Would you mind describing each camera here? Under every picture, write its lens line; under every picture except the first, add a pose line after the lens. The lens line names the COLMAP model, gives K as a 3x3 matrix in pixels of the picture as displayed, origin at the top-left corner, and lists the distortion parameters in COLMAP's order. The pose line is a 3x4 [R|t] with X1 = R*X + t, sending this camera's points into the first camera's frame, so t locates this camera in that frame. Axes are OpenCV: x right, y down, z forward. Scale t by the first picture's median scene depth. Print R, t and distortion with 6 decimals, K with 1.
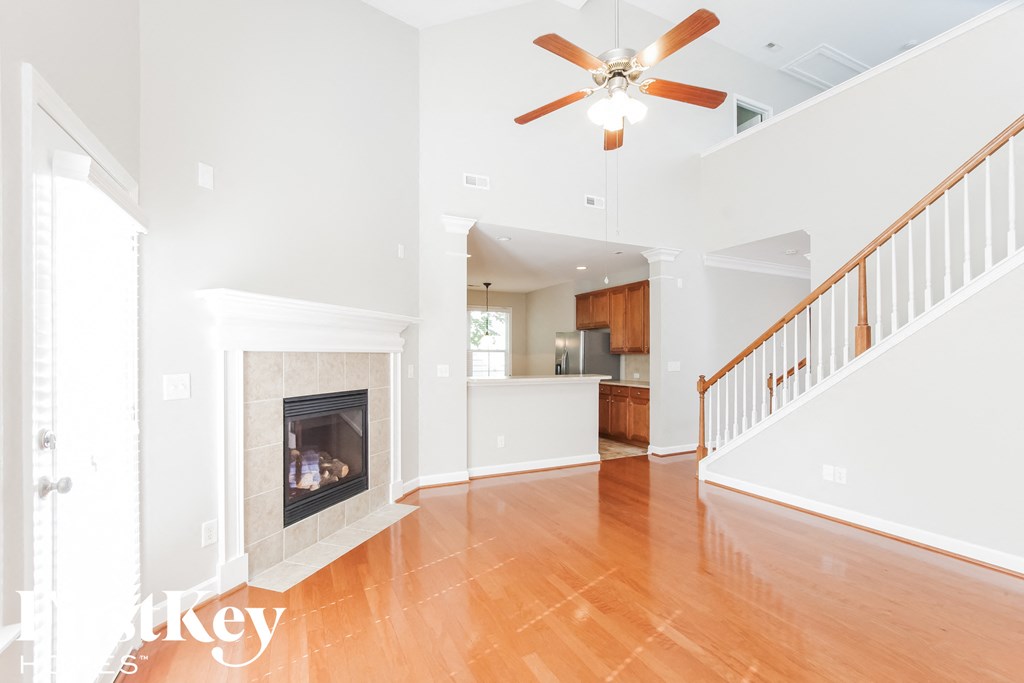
lens RADIAL K [[453.5, 0, 509.5], [0, 453.5, 359.8], [0, 0, 1]] dist [-0.000223, -0.000029]
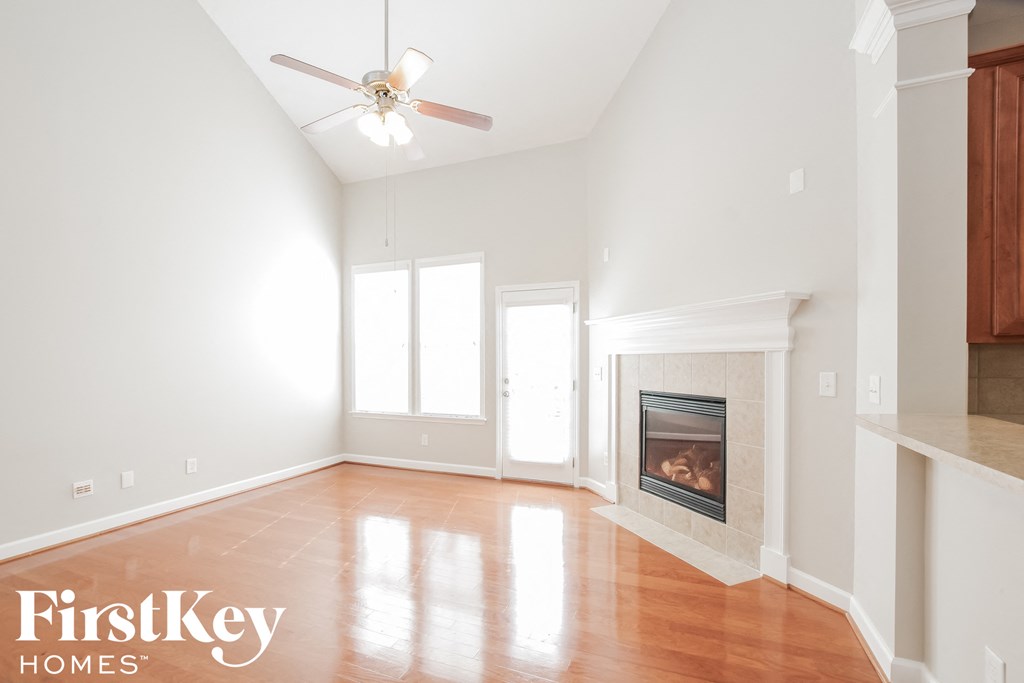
lens RADIAL K [[453.5, 0, 509.5], [0, 453.5, 359.8], [0, 0, 1]] dist [-0.000223, -0.000029]
pose [[-0.747887, 0.006252, -0.663796, 0.501950], [0.003150, 0.999978, 0.005870, -0.008516], [0.663818, 0.002299, -0.747891, 1.345437]]
